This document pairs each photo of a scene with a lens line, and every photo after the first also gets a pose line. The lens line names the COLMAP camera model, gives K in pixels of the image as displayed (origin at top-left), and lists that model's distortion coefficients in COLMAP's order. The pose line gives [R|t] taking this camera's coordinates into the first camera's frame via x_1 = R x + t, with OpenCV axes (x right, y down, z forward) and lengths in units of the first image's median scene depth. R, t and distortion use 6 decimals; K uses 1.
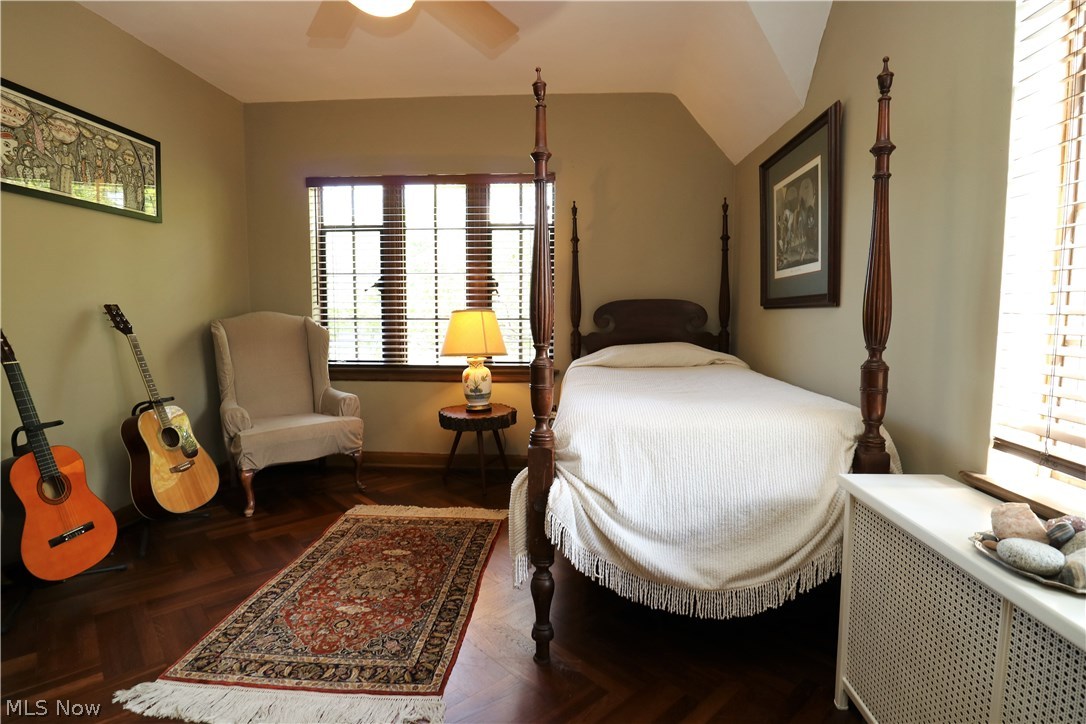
lens RADIAL K [[553.3, 0, 542.6], [0, 553.3, 355.2], [0, 0, 1]] dist [-0.032350, 0.001412]
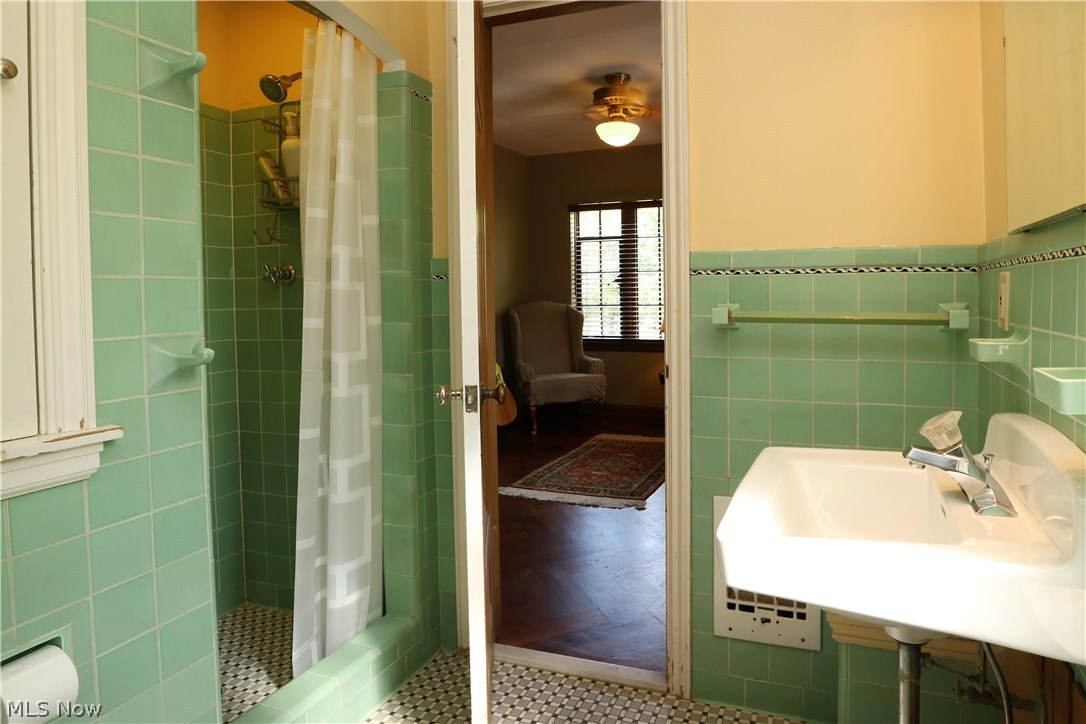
lens RADIAL K [[553.3, 0, 542.6], [0, 553.3, 355.2], [0, 0, 1]] dist [-0.032350, 0.001412]
pose [[0.911378, 0.021811, -0.410992, 0.098027], [-0.008874, 0.999404, 0.033360, 0.013286], [0.411475, -0.026757, 0.911028, -0.326095]]
